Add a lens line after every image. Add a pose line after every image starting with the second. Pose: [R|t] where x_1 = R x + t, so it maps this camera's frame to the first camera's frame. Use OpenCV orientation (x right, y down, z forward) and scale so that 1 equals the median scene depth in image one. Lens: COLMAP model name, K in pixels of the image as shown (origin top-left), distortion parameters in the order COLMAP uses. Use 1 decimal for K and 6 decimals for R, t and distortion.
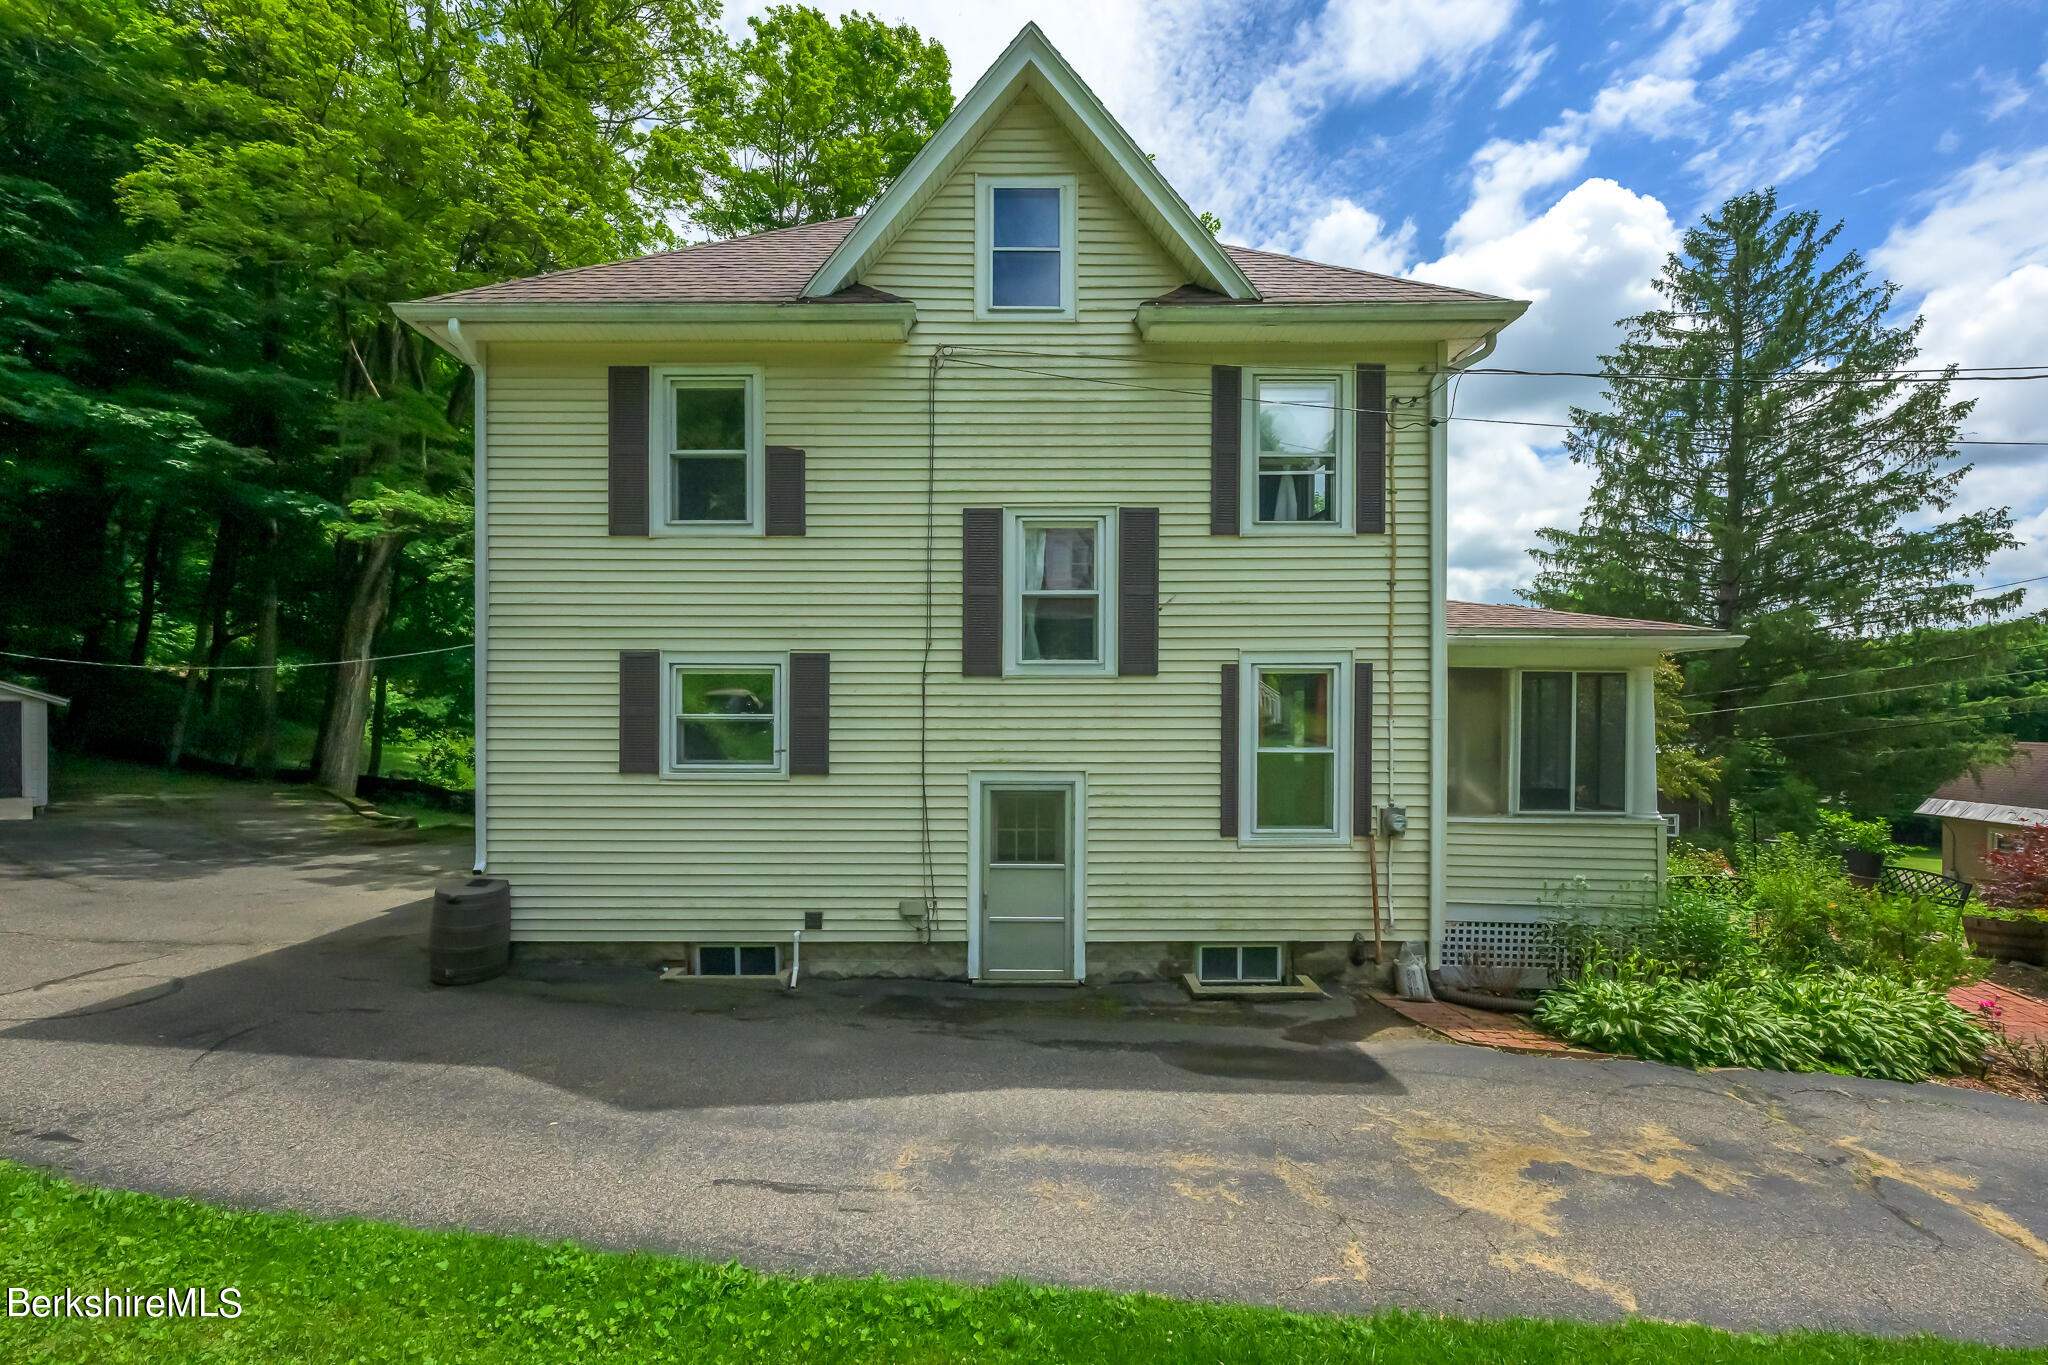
lens RADIAL K [[822.4, 0, 1026.3], [0, 822.4, 702.8], [0, 0, 1]] dist [-0.006435, -0.000749]
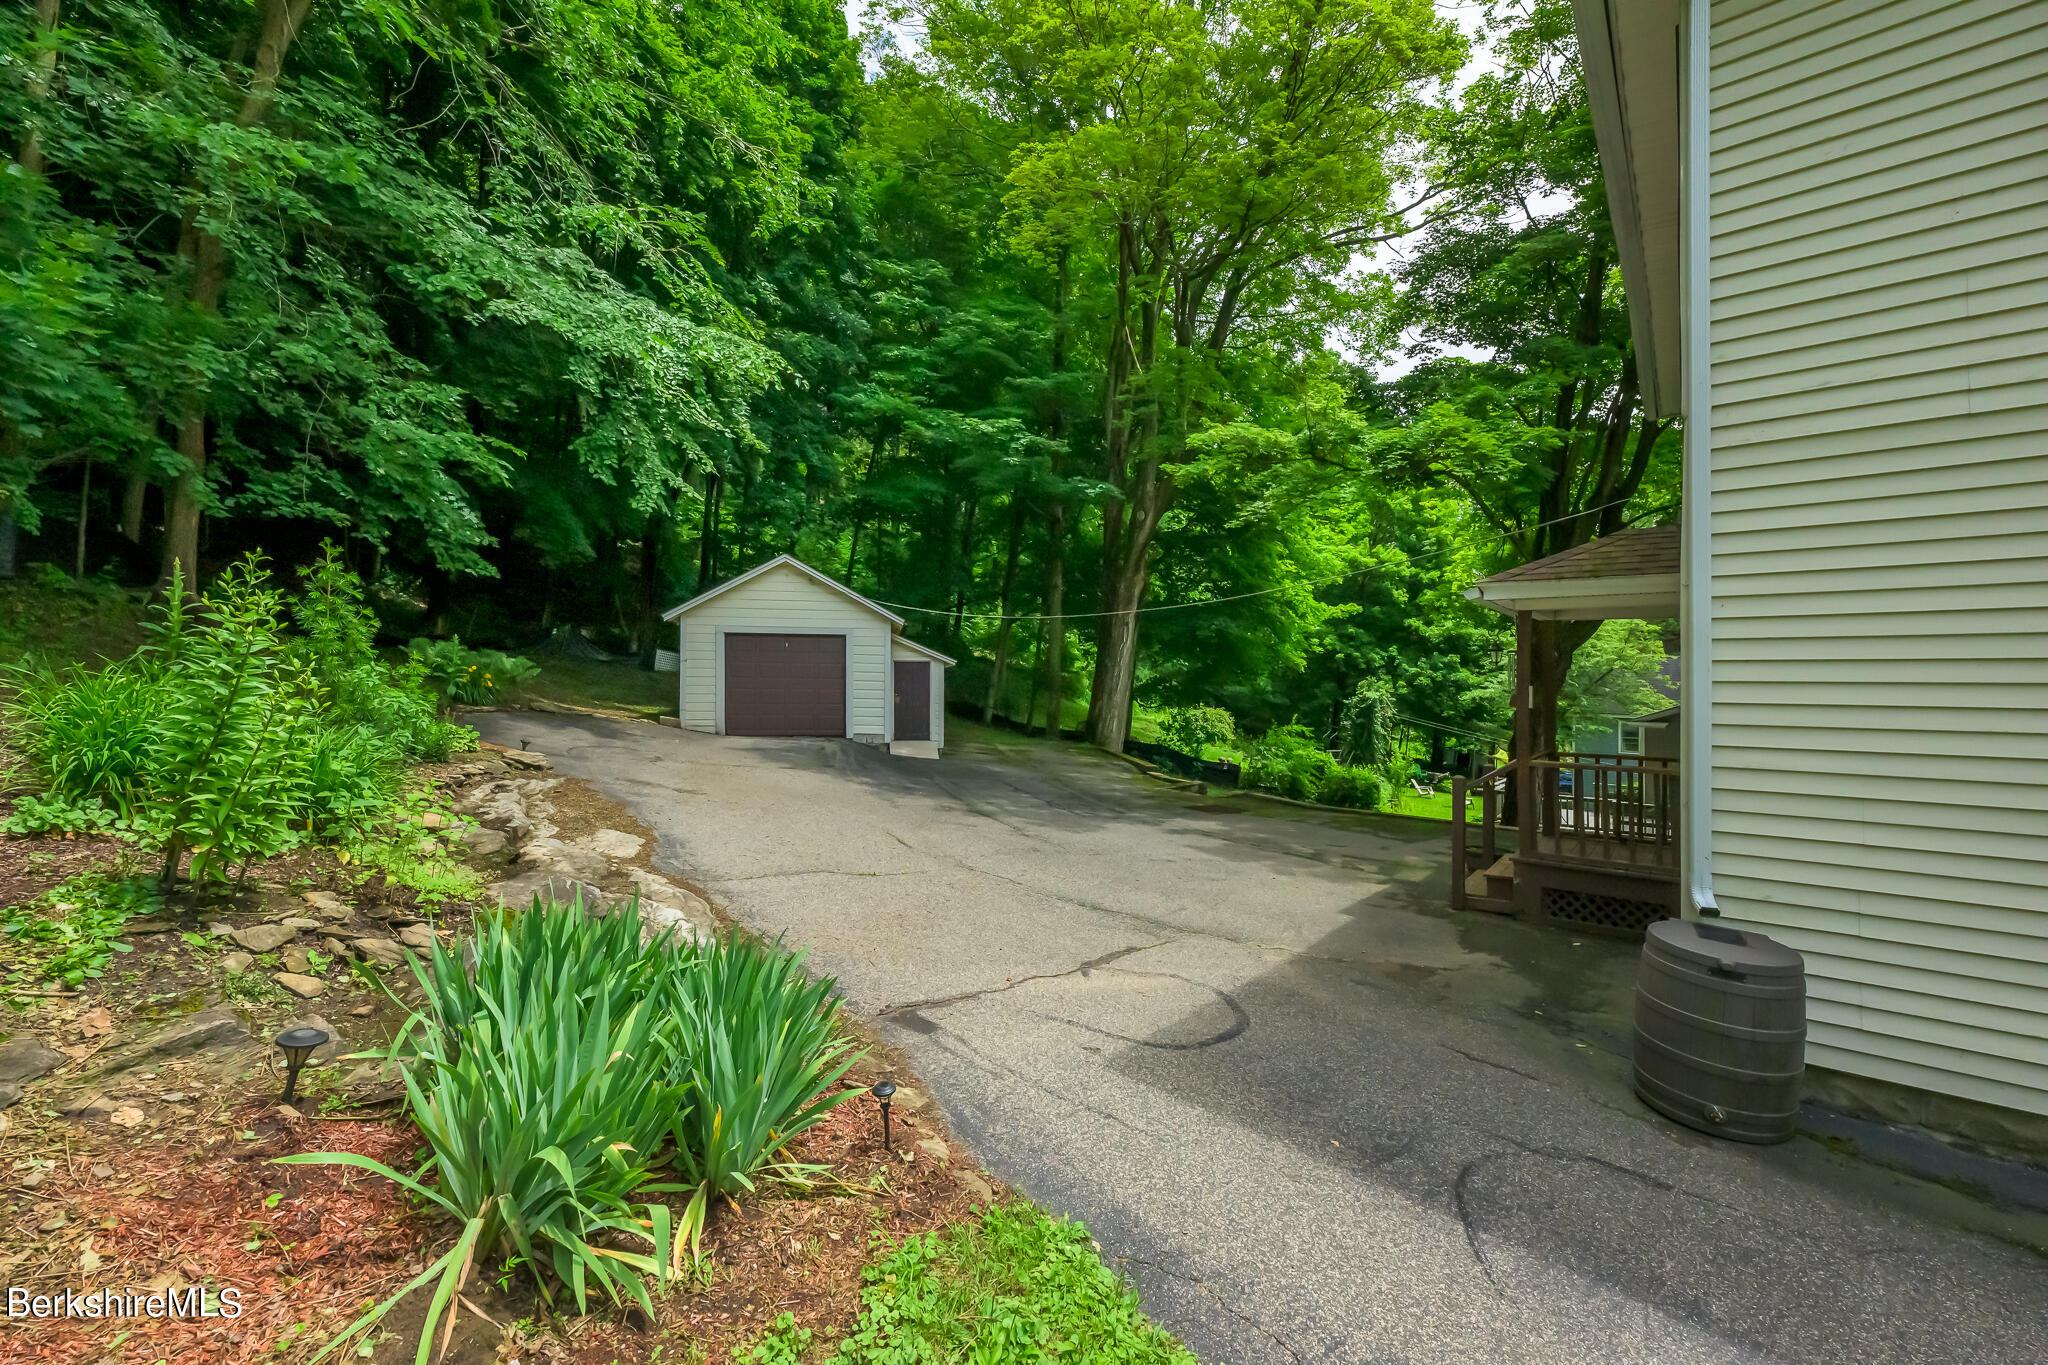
lens RADIAL K [[822.4, 0, 1022.4], [0, 822.4, 677.3], [0, 0, 1]] dist [-0.006435, -0.000749]
pose [[0.757319, -0.001112, -0.653044, -0.280492], [-0.005829, 0.999947, -0.008462, 0.026927], [0.653019, 0.010215, 0.757273, 0.133618]]
